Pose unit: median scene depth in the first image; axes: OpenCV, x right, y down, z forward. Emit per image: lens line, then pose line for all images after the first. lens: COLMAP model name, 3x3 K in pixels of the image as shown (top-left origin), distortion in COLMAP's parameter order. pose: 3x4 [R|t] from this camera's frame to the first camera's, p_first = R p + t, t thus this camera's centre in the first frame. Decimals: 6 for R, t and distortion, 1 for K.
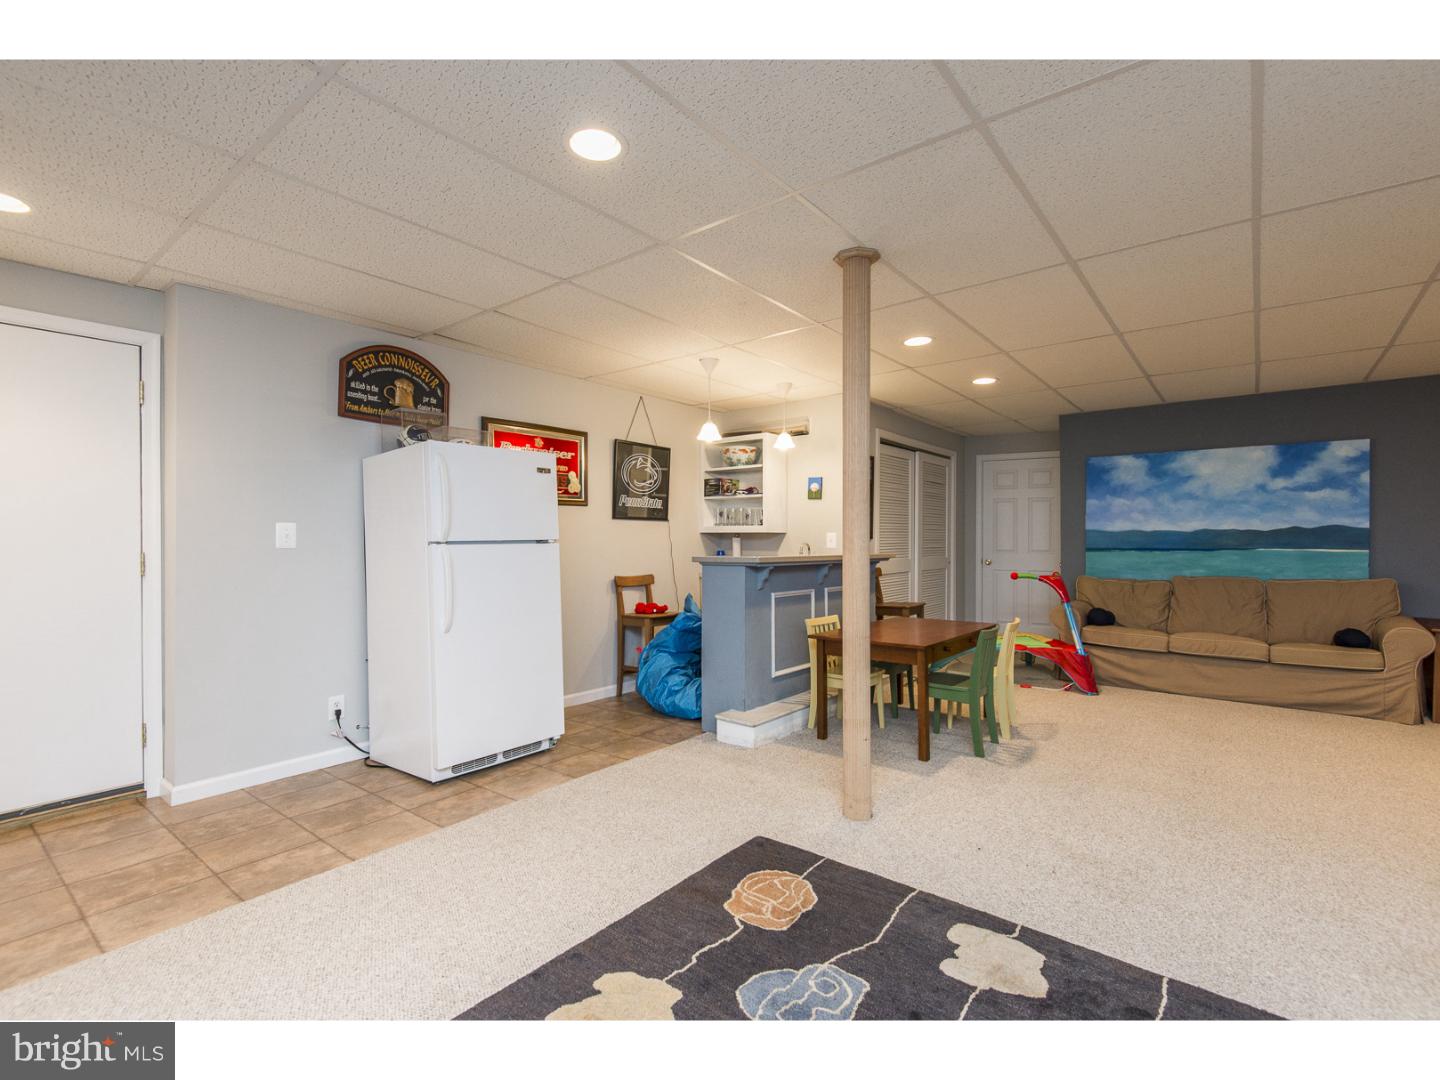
lens RADIAL K [[655.5, 0, 729.2], [0, 655.5, 549.1], [0, 0, 1]] dist [0.003175, -0.007093]
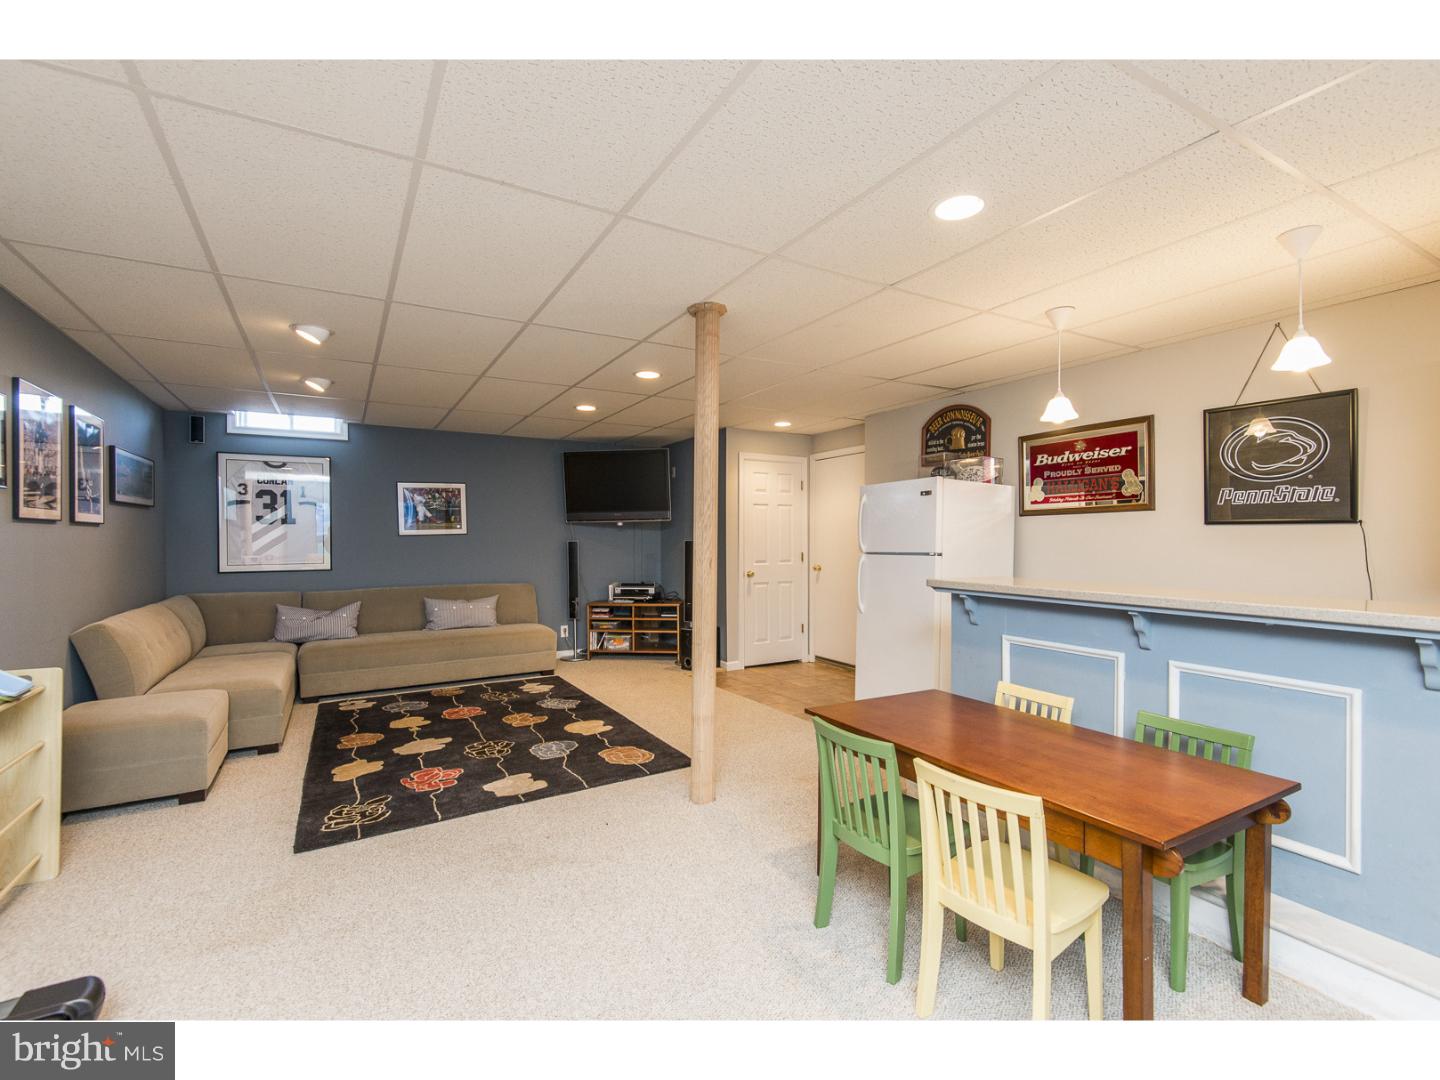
lens RADIAL K [[655.5, 0, 717.6], [0, 655.5, 542.2], [0, 0, 1]] dist [0.003175, -0.007093]
pose [[-0.383053, 0.008069, -0.923691, 1.159251], [-0.009486, 0.999875, 0.012668, -0.053890], [0.923678, 0.013615, -0.382928, 1.365857]]
